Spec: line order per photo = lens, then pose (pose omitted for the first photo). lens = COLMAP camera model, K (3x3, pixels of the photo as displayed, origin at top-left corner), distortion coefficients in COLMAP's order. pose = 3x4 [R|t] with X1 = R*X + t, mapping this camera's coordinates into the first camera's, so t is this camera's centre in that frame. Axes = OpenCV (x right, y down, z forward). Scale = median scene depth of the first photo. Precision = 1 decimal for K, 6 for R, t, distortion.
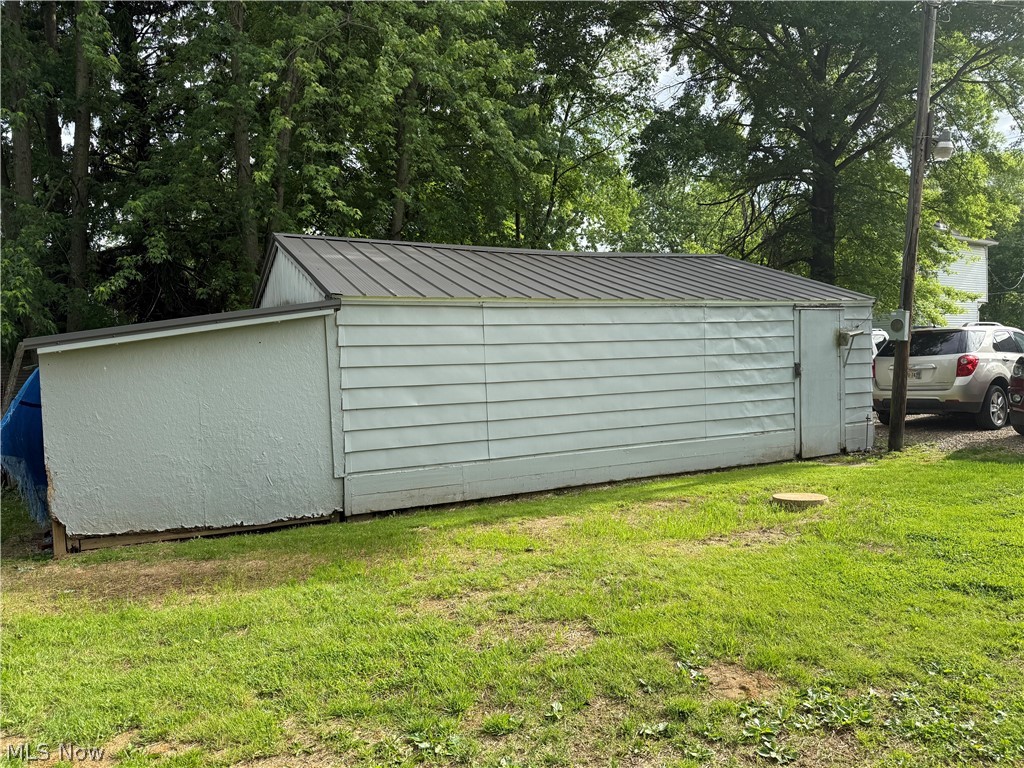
lens RADIAL K [[717.9, 0, 511.0], [0, 717.9, 382.4], [0, 0, 1]] dist [0.024350, -0.039821]
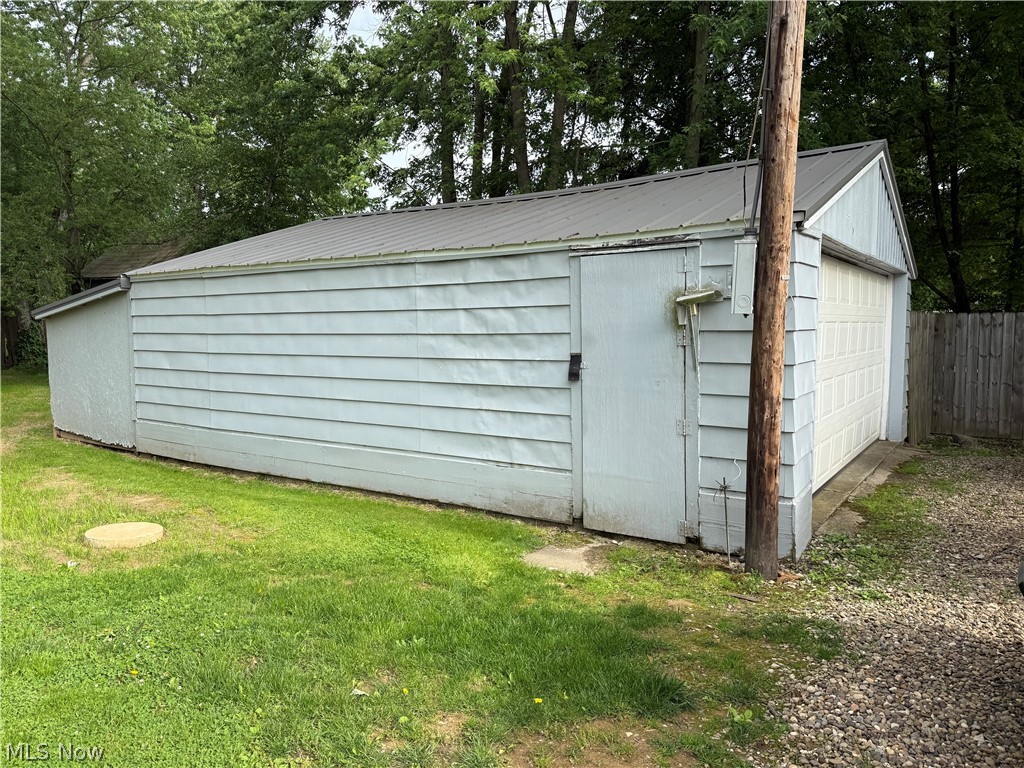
lens RADIAL K [[717.9, 0, 513.0], [0, 717.9, 380.8], [0, 0, 1]] dist [0.024350, -0.039821]
pose [[0.498635, 0.073706, -0.863672, 0.884234], [-0.065756, 0.996724, 0.047097, -0.030364], [0.864314, 0.033307, 0.501848, 0.707109]]
